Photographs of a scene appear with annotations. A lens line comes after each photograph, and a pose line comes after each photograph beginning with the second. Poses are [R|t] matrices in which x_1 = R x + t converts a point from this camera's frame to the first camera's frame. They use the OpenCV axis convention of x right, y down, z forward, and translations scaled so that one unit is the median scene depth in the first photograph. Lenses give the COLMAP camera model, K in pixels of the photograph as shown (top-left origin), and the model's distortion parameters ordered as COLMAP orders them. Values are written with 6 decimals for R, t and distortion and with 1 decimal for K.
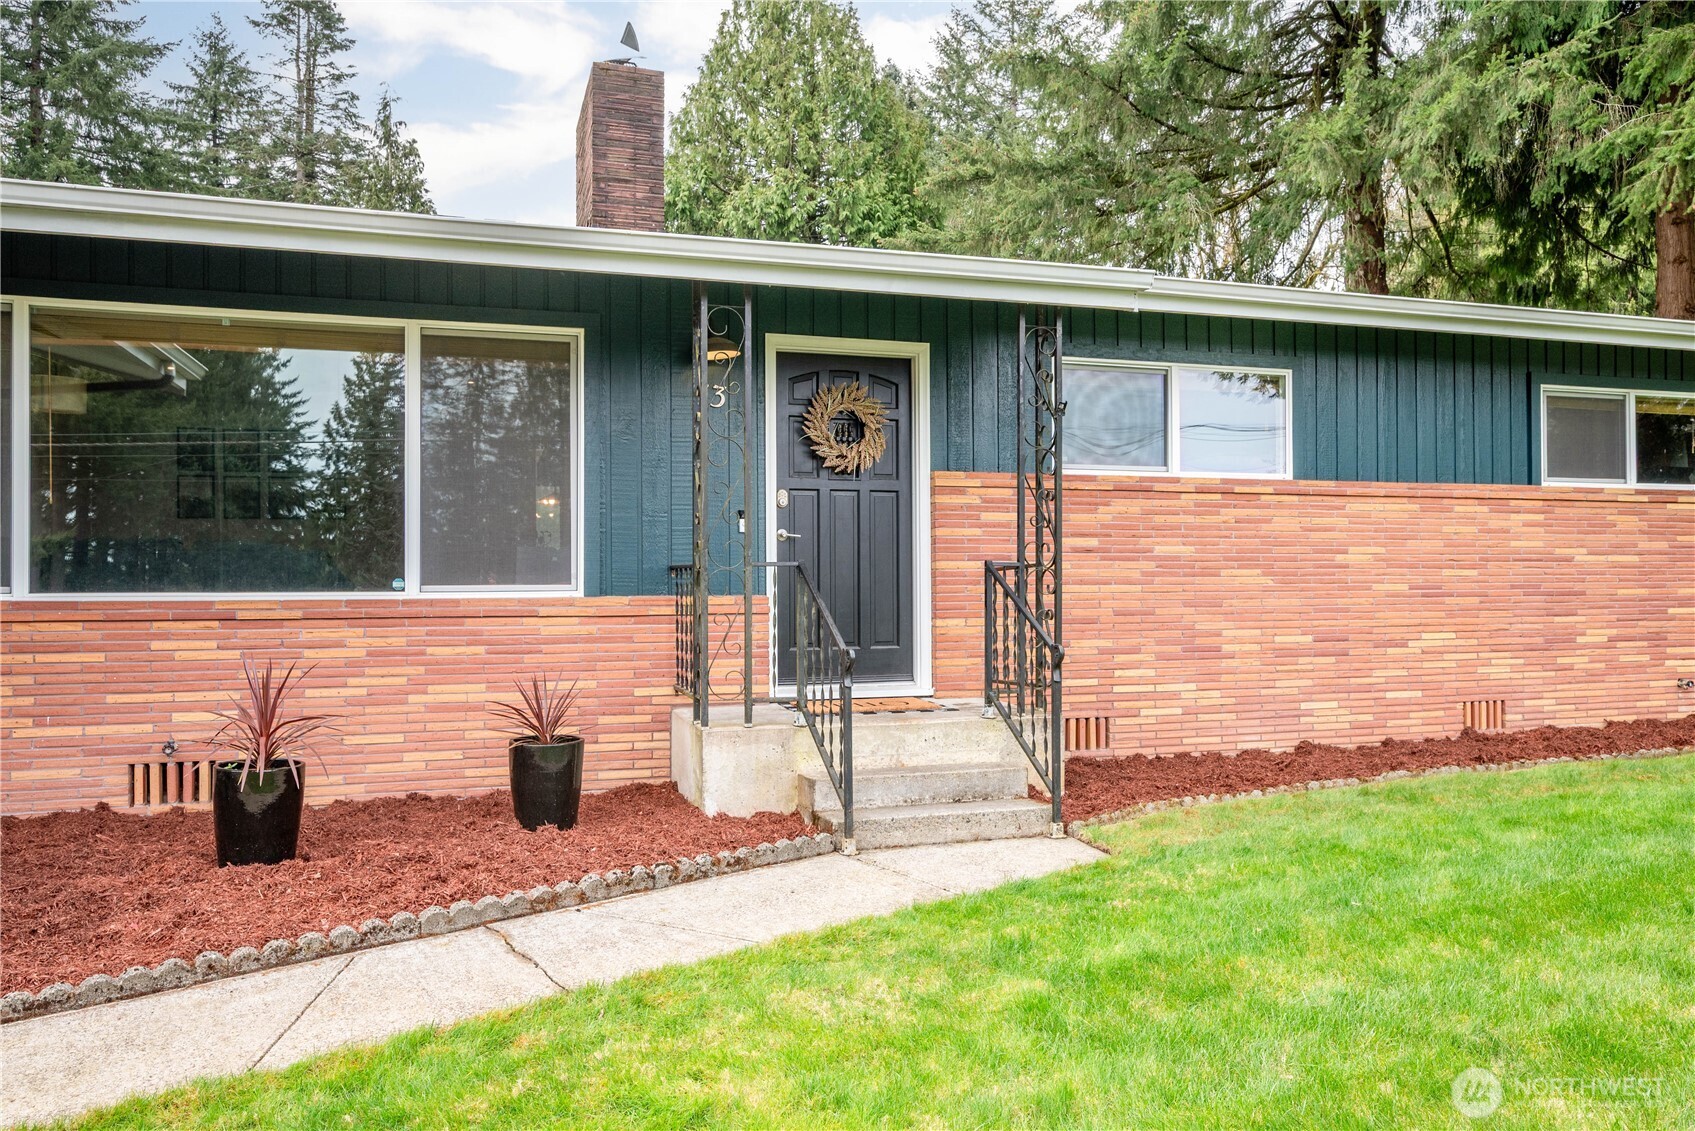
lens RADIAL K [[1124.3, 0, 824.0], [0, 1124.3, 570.9], [0, 0, 1]] dist [-0.003180, -0.000741]
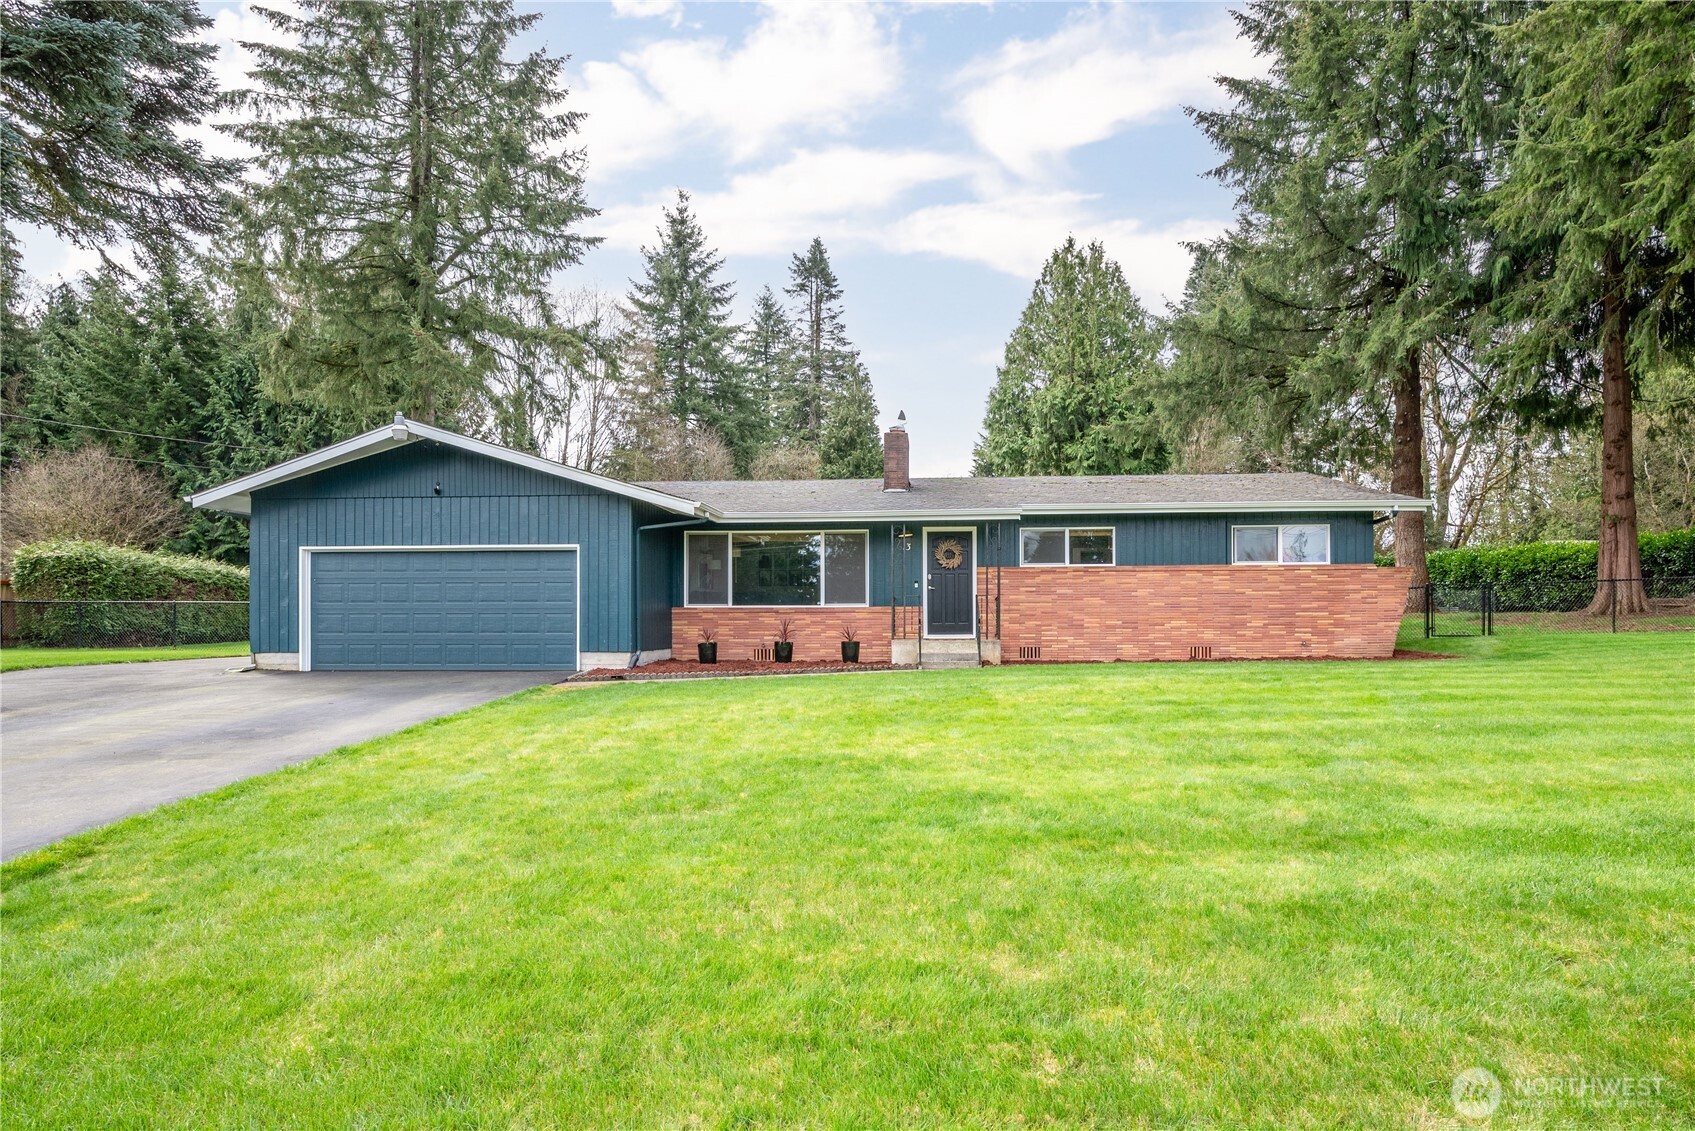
lens RADIAL K [[810.2, 0, 901.8], [0, 810.2, 624.1], [0, 0, 1]] dist [-0.001236, 0.000508]
pose [[0.945384, -0.001391, -0.325955, 0.523945], [0.003463, 0.999977, 0.005775, 0.046634], [0.325939, -0.006588, 0.945368, -0.998805]]
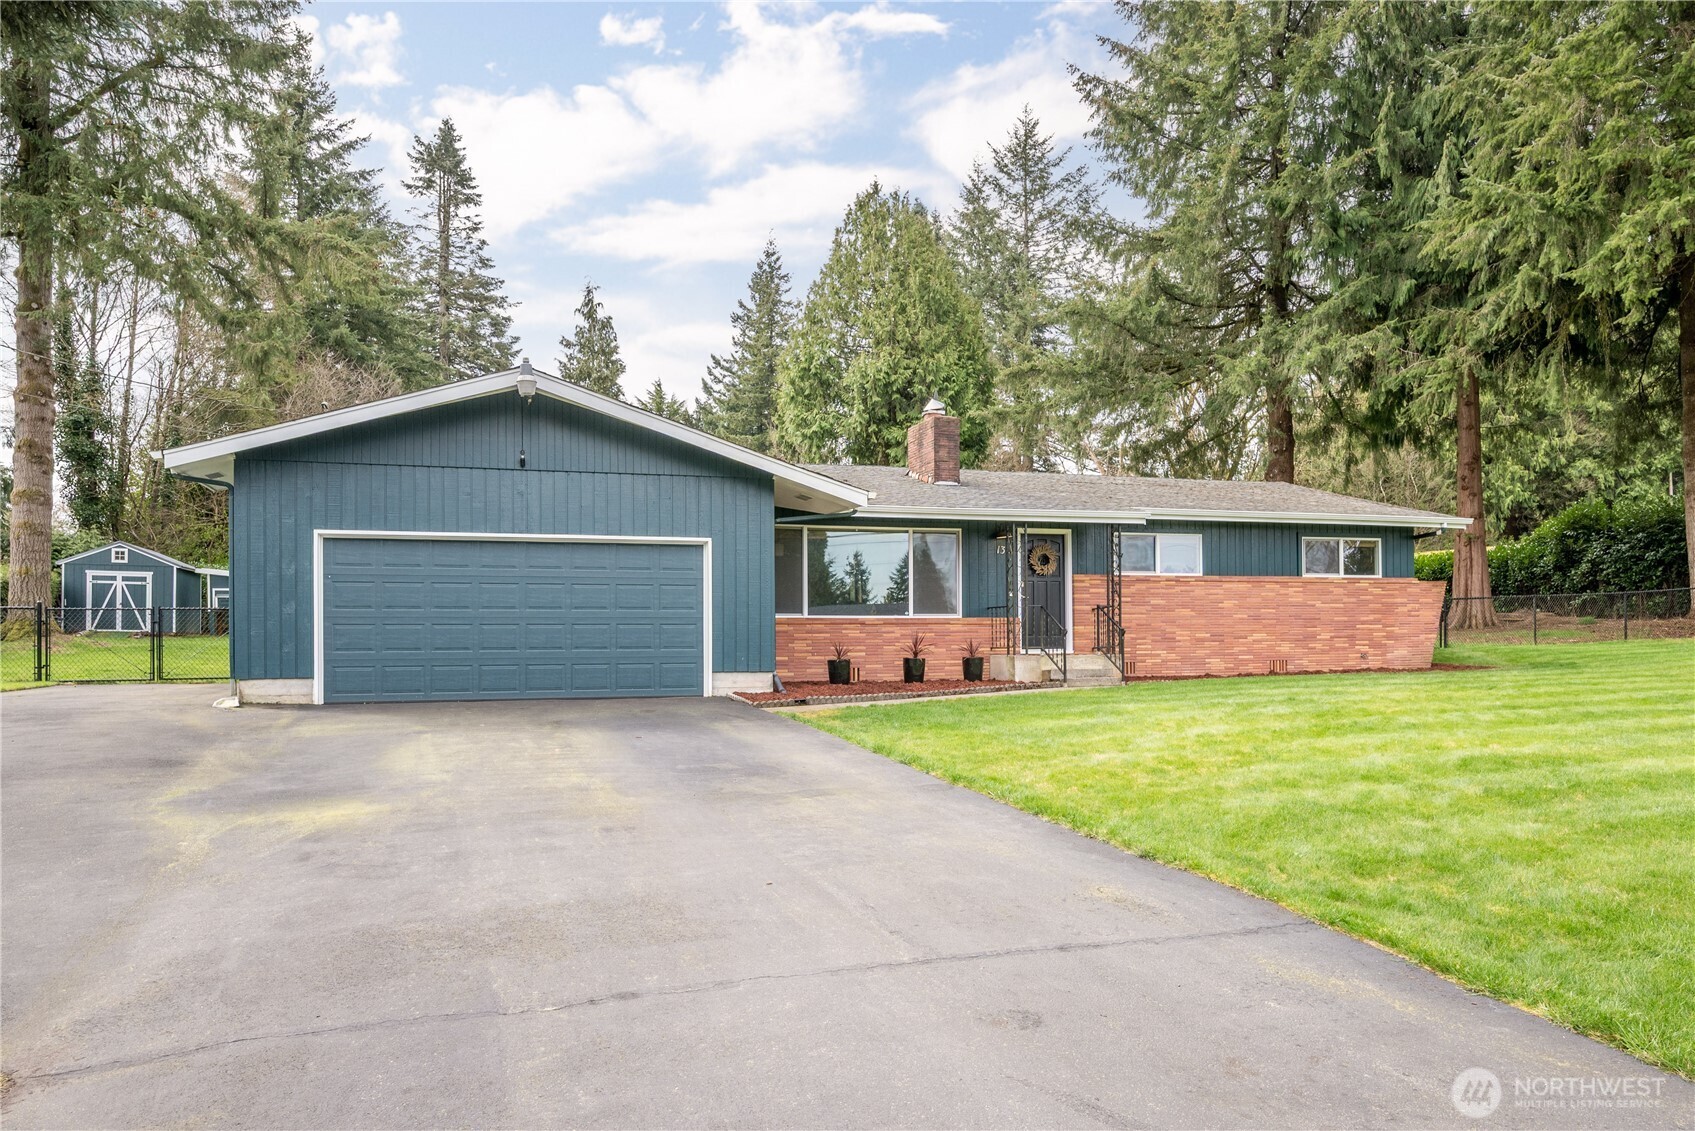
lens RADIAL K [[1033.8, 0, 834.9], [0, 1033.8, 635.4], [0, 0, 1]] dist [-0.006513, 0.005909]
pose [[0.999981, -0.004922, -0.003756, -0.407940], [0.004924, 0.999988, 0.000561, 0.050325], [0.003753, -0.000579, 0.999993, -1.329496]]
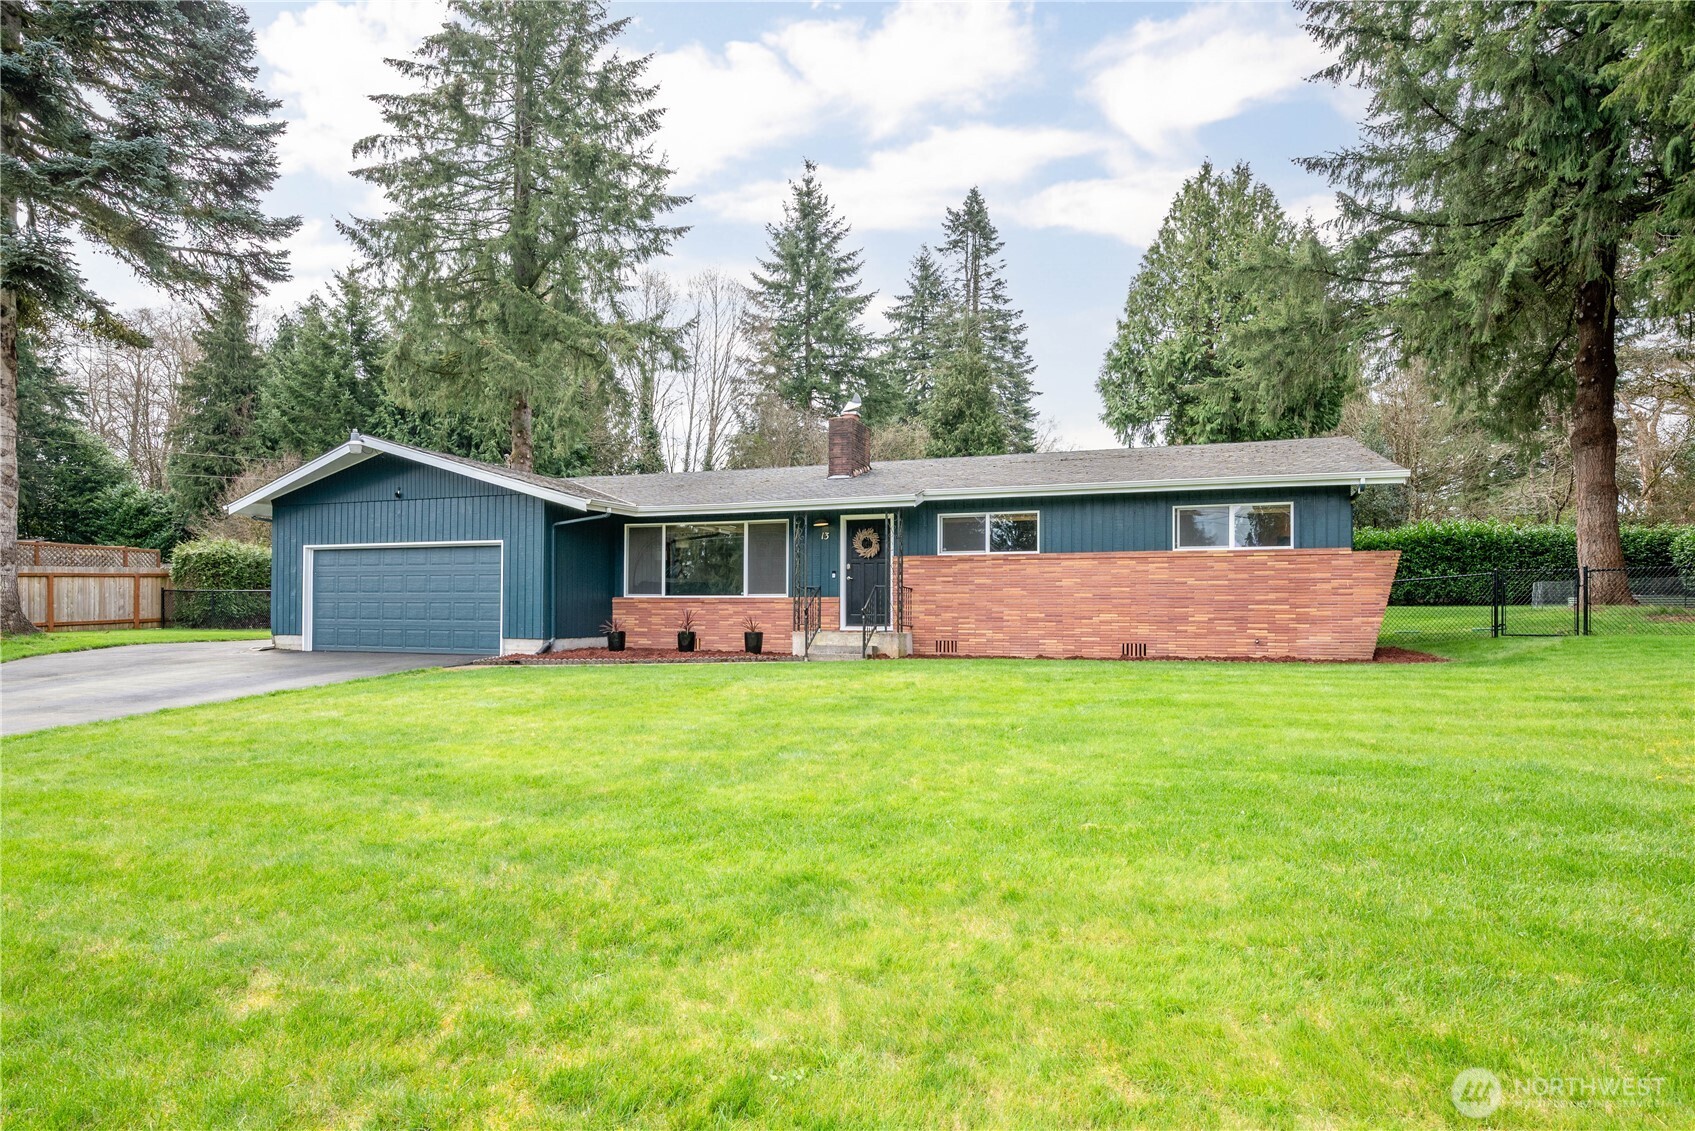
lens RADIAL K [[901.6, 0, 854.7], [0, 901.6, 605.7], [0, 0, 1]] dist [0.000609, 0.000837]
pose [[0.818732, 0.000934, -0.574175, 1.149174], [-0.002390, 0.999996, -0.001780, 0.039706], [0.574170, 0.002830, 0.818731, -0.851545]]
